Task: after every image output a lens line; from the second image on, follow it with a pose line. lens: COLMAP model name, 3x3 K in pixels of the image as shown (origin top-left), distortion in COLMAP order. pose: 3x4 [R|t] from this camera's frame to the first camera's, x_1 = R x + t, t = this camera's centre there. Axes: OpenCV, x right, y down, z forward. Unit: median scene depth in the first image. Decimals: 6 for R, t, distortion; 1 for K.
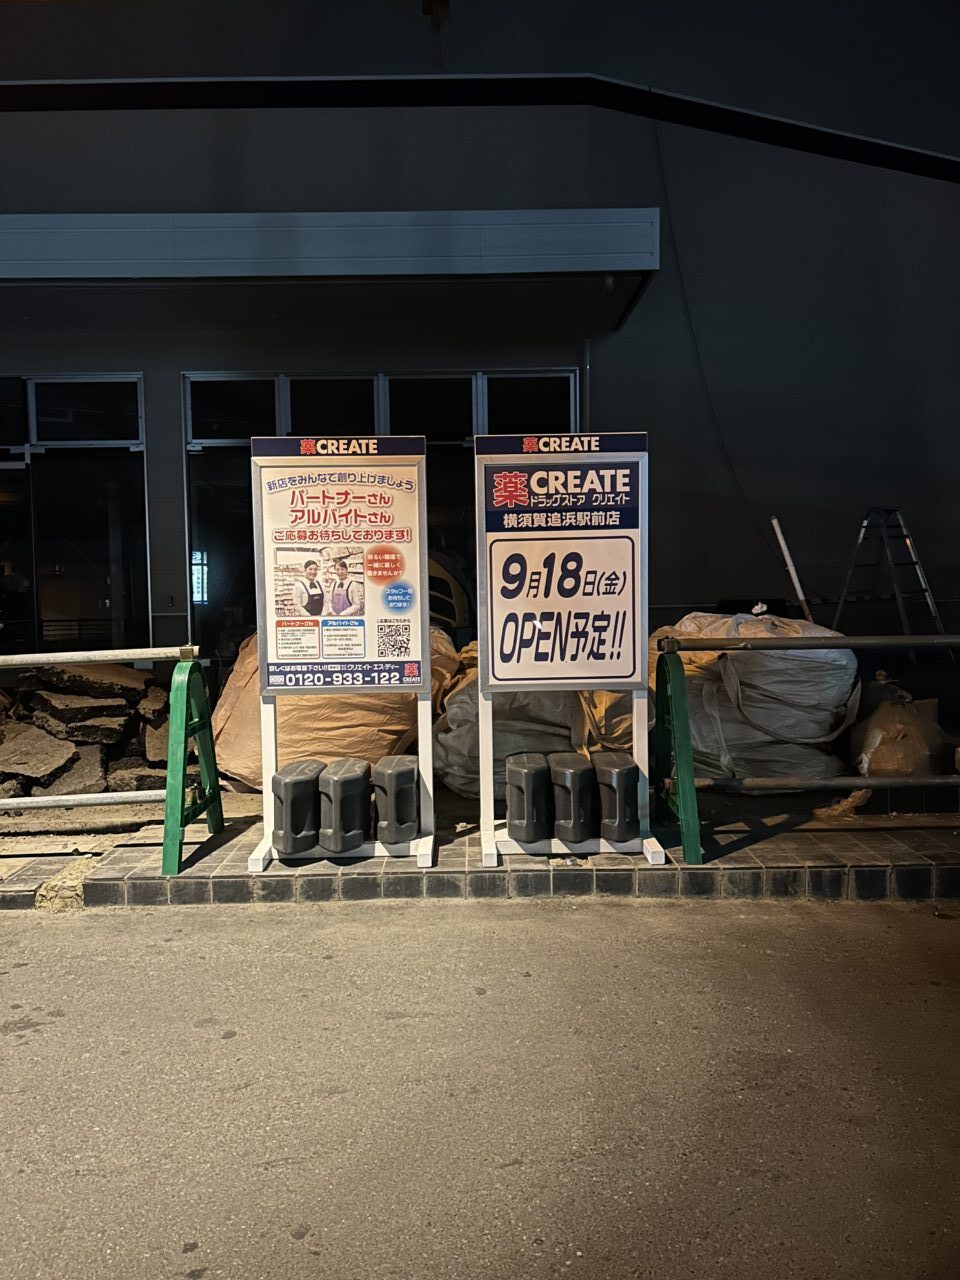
lens RADIAL K [[964.8, 0, 480.1], [0, 964.8, 641.3], [0, 0, 1]] dist [0.000852, 0.000294]
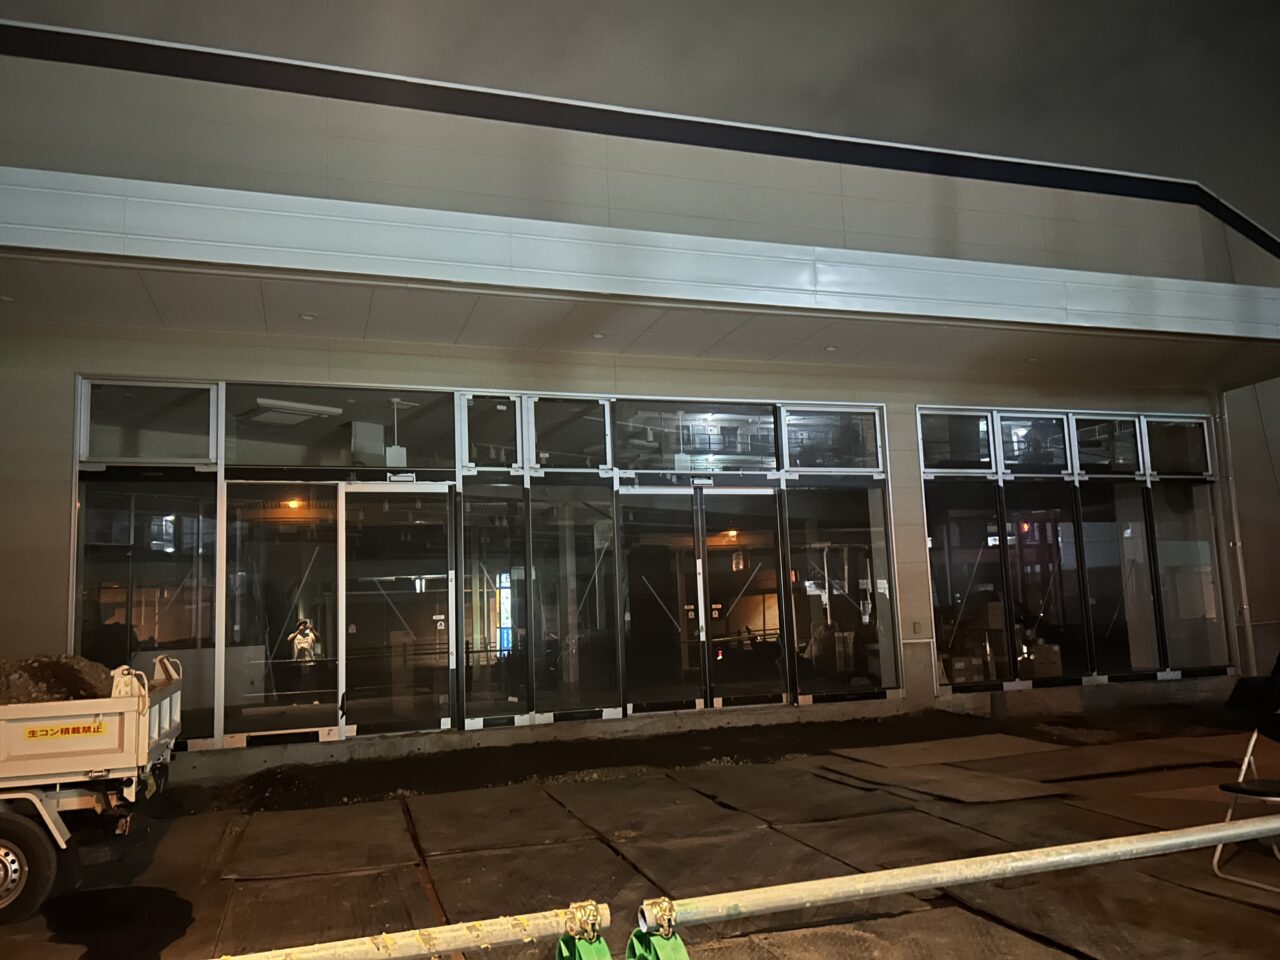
lens RADIAL K [[964.8, 0, 641.0], [0, 964.8, 481.3], [0, 0, 1]] dist [0.000852, 0.000294]
pose [[0.945950, 0.016914, 0.323870, -0.912574], [0.039975, 0.984943, -0.168195, -0.037058], [-0.321839, 0.172051, 0.931031, 0.151827]]
